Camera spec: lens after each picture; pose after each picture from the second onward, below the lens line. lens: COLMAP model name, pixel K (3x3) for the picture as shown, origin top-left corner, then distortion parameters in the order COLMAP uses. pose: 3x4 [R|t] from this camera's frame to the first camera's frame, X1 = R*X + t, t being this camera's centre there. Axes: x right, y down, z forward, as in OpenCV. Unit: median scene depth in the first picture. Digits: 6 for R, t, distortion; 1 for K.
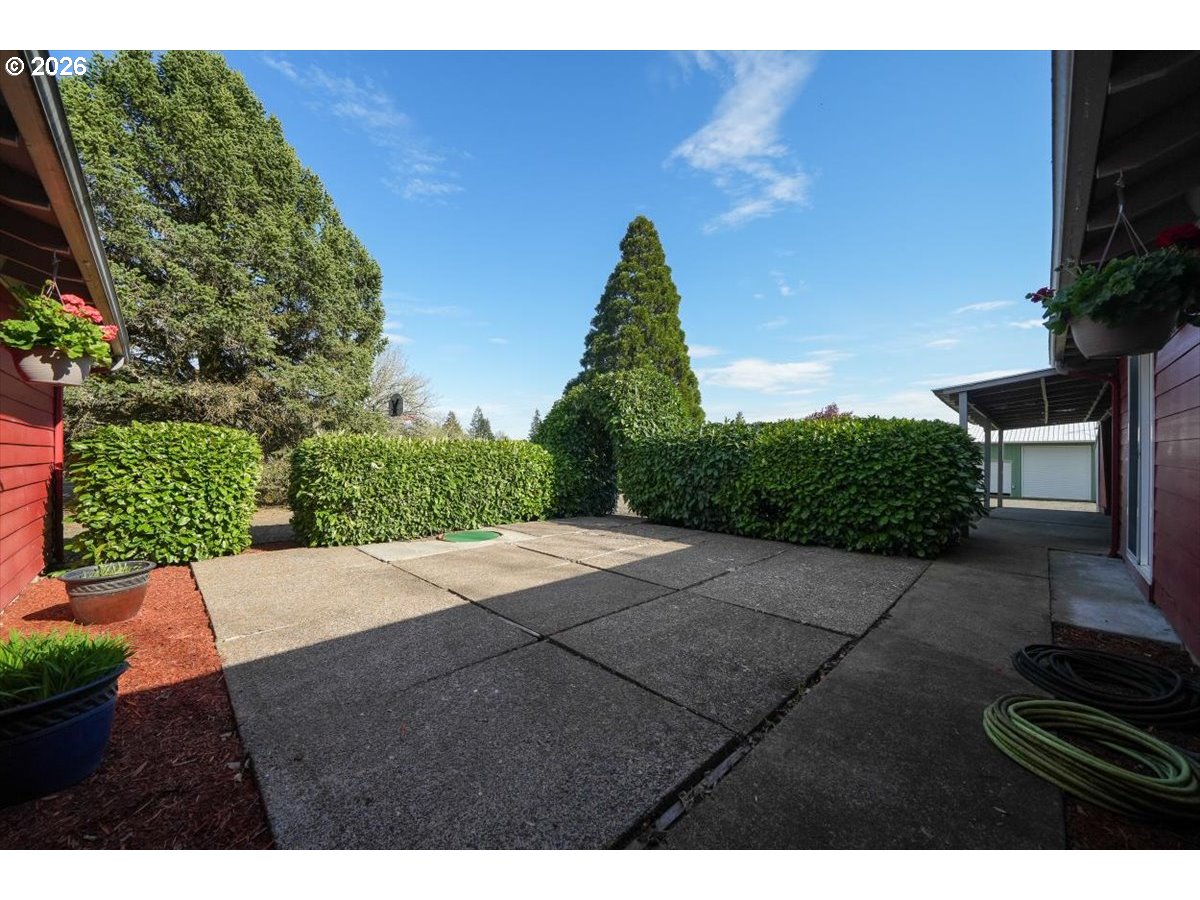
lens RADIAL K [[447.3, 0, 604.6], [0, 447.3, 450.9], [0, 0, 1]] dist [-0.000677, 0.000198]
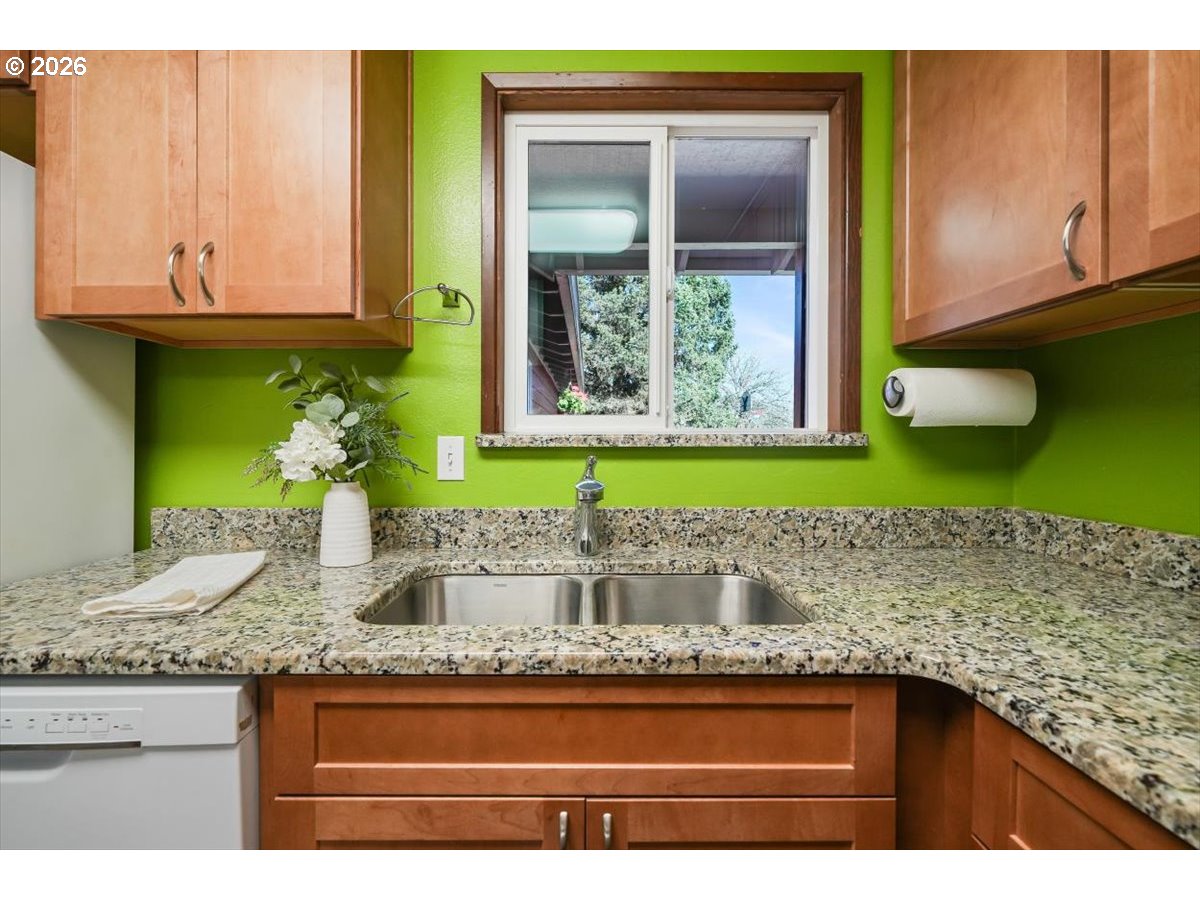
lens RADIAL K [[494.2, 0, 596.4], [0, 494.2, 443.4], [0, 0, 1]] dist [-0.002401, -0.000083]
pose [[0.719119, 0.007414, -0.694847, 0.180855], [-0.003434, 0.999969, 0.007116, -0.013489], [0.694878, -0.002731, 0.719122, -0.202764]]
